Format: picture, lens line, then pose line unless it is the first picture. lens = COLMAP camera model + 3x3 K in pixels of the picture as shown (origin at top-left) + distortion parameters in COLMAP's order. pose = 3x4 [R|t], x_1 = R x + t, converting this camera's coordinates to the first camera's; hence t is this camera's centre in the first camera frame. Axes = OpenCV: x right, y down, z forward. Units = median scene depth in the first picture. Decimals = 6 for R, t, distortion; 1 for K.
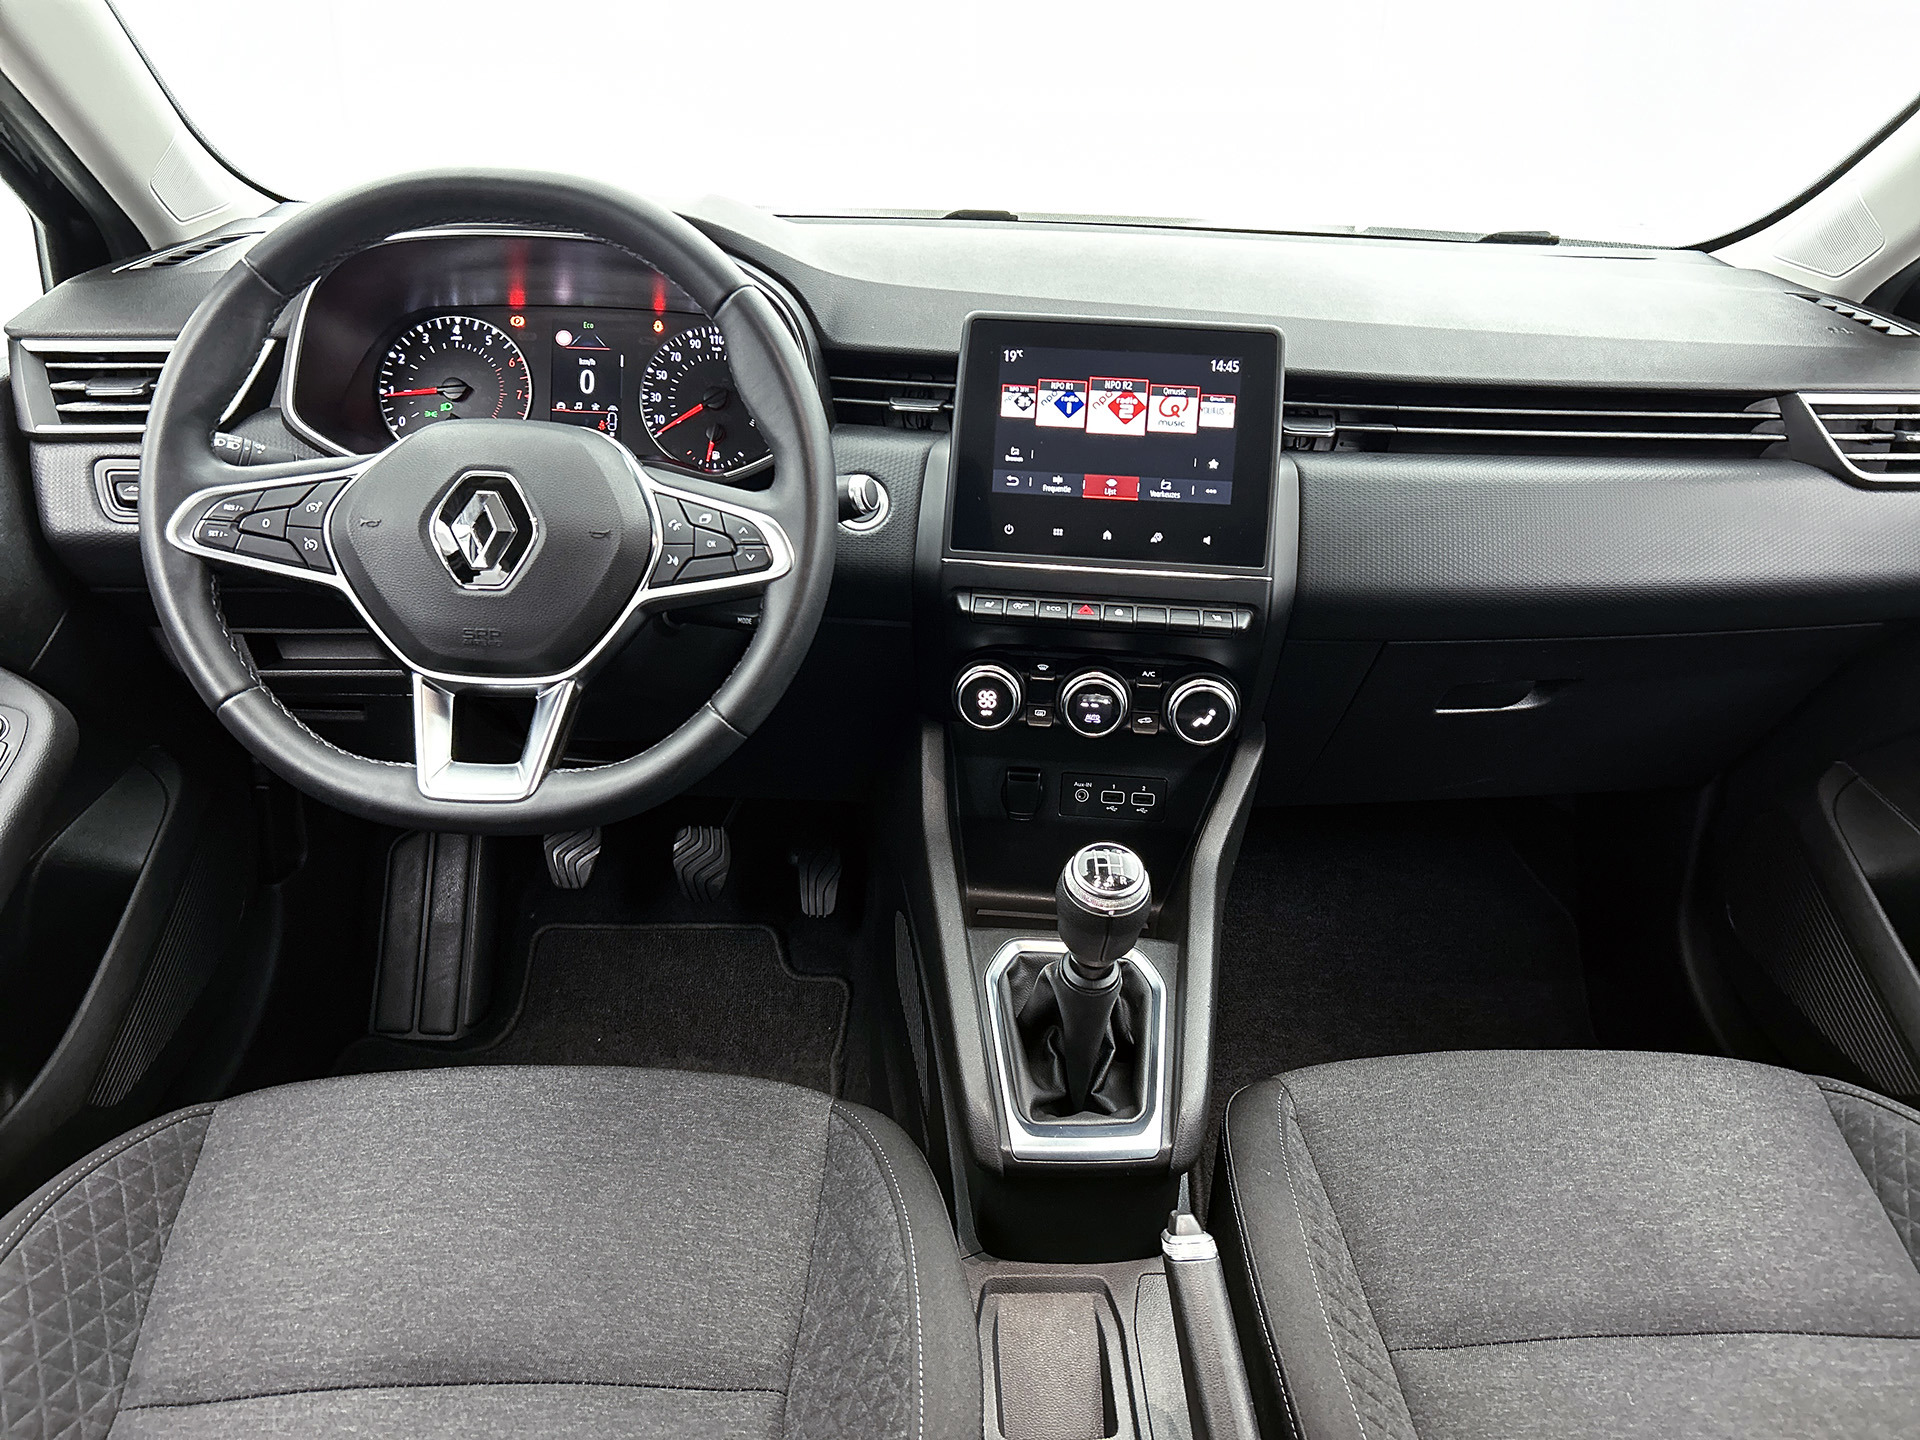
lens RADIAL K [[1444.1, 0, 964.8], [0, 1444.1, 727.1], [0, 0, 1]] dist [0.012243, 0.000246]
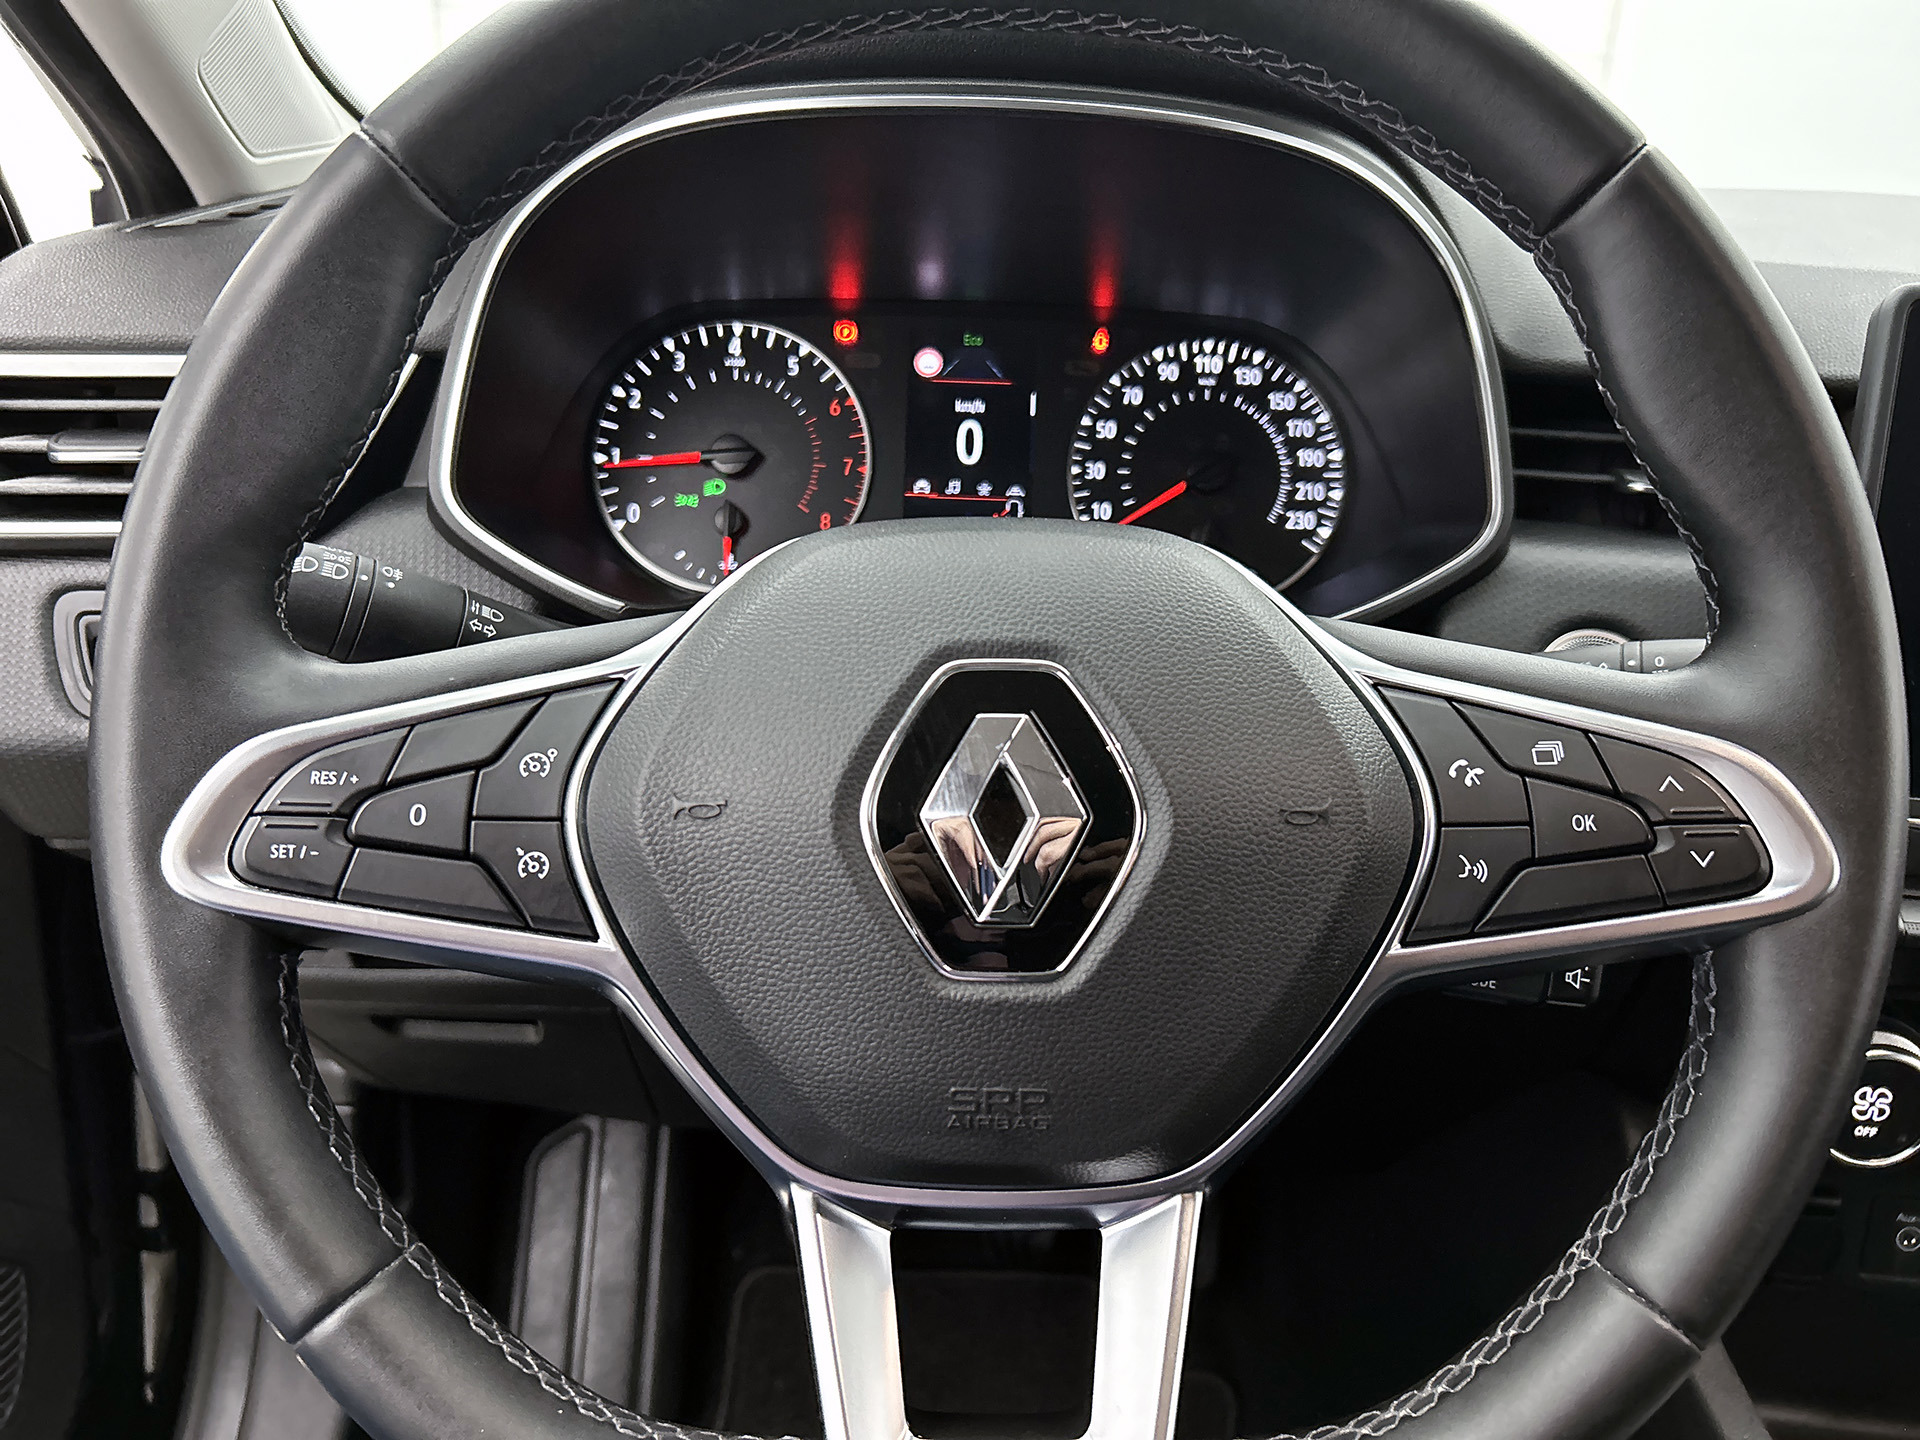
lens RADIAL K [[1444.1, 0, 951.1], [0, 1444.1, 738.2], [0, 0, 1]] dist [0.012243, 0.000246]
pose [[0.998527, 0.011816, -0.052952, -0.239526], [-0.014525, 0.998590, -0.051067, -0.101322], [0.052274, 0.051761, 0.997290, 0.470312]]
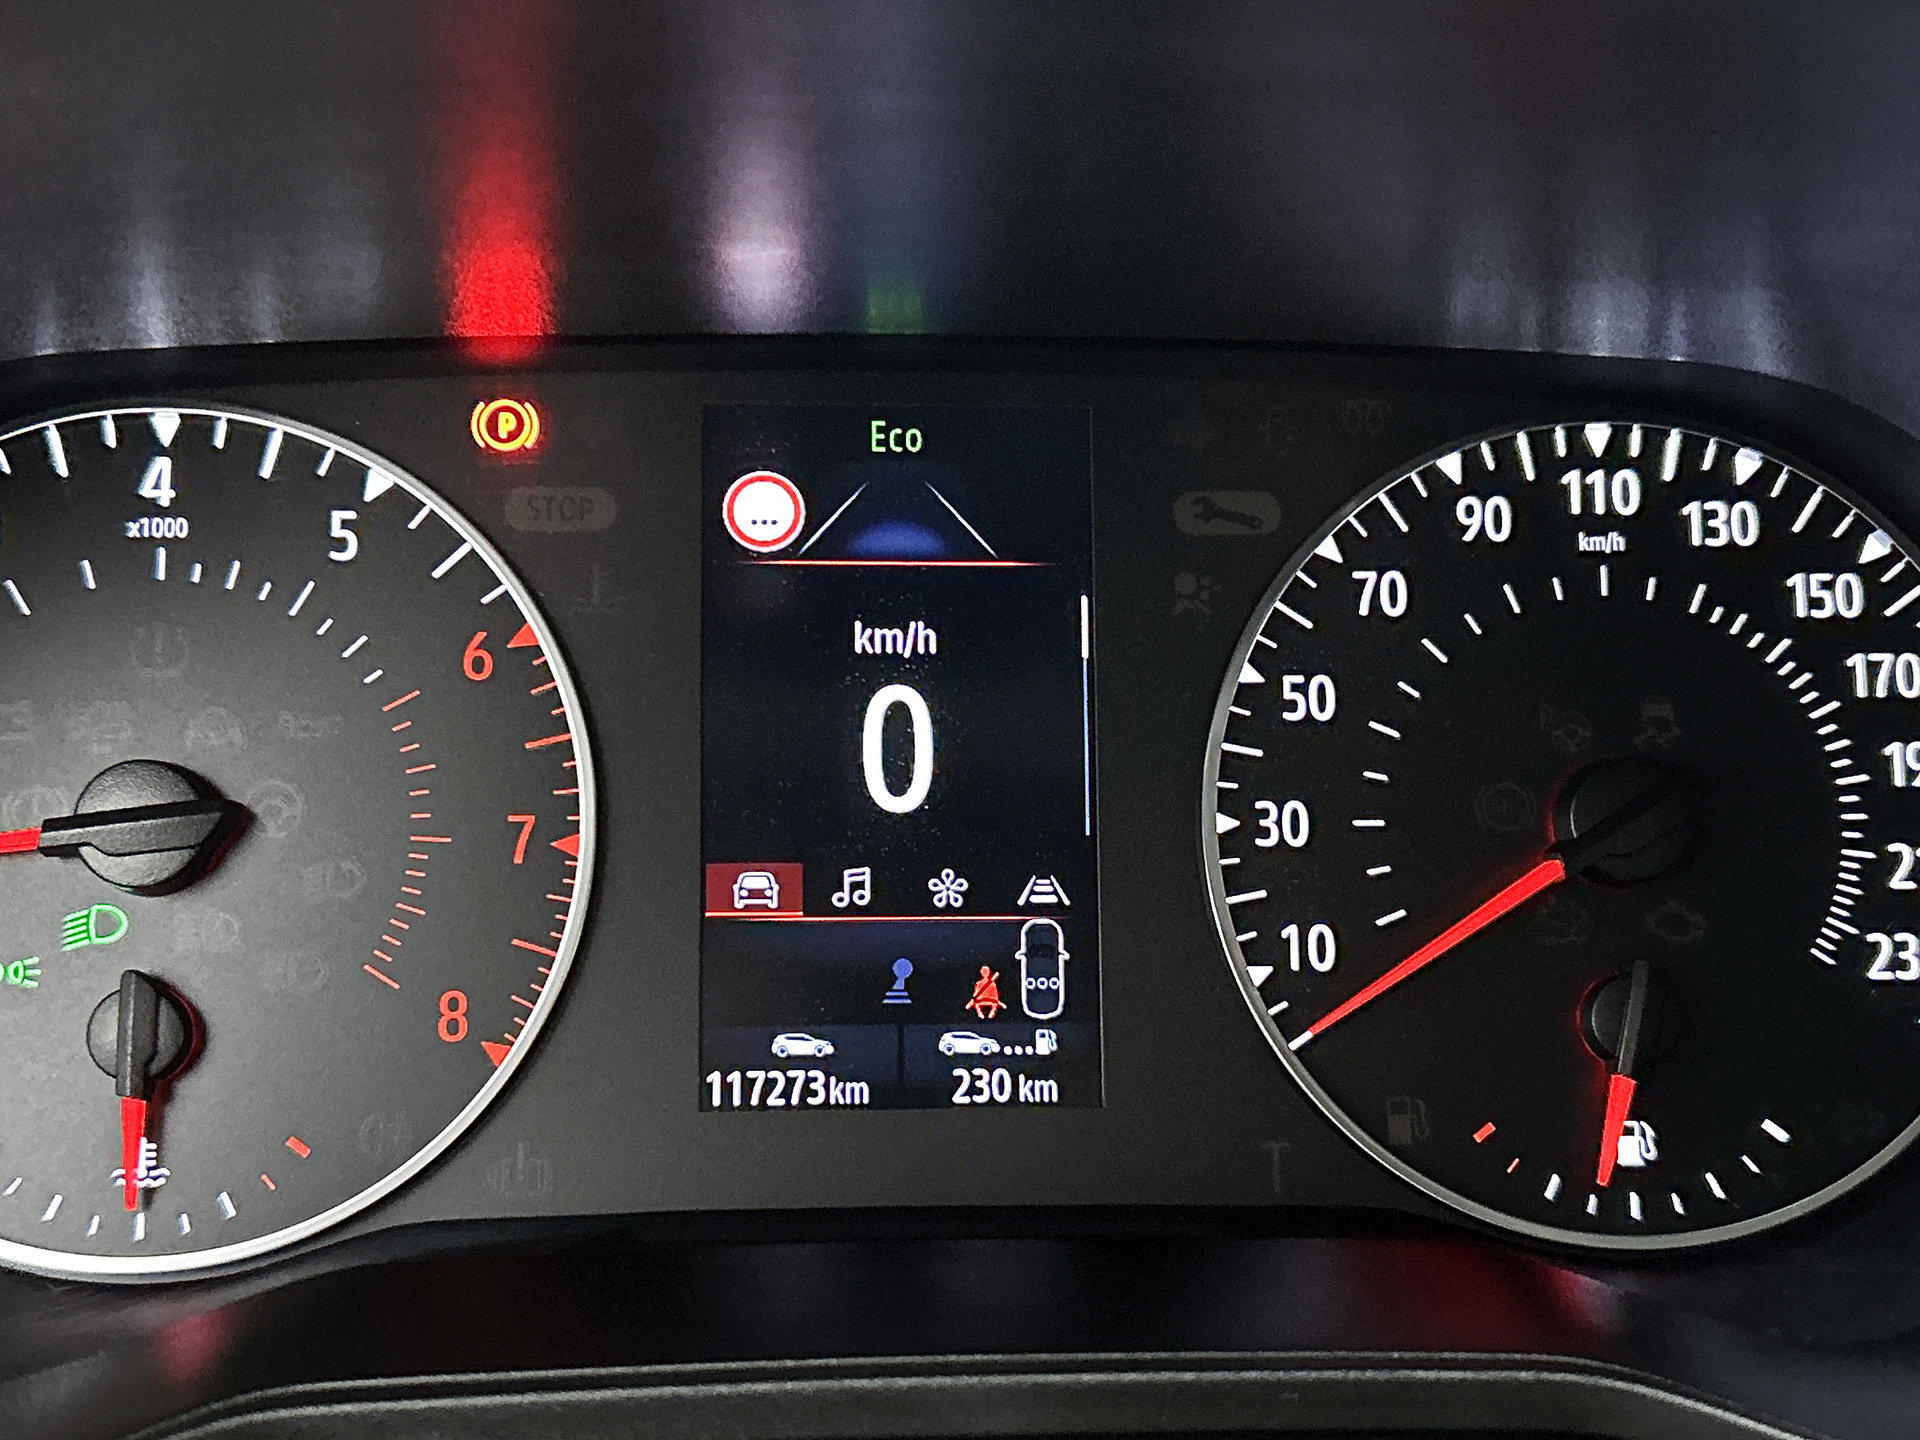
lens RADIAL K [[2541.0, 0, 997.1], [0, 2541.0, 791.0], [0, 0, 1]] dist [0.073672, 0.000000]
pose [[0.999651, -0.026315, 0.002515, -0.251273], [0.026430, 0.993144, -0.113866, -0.198916], [0.000499, 0.113893, 0.993493, 0.695462]]
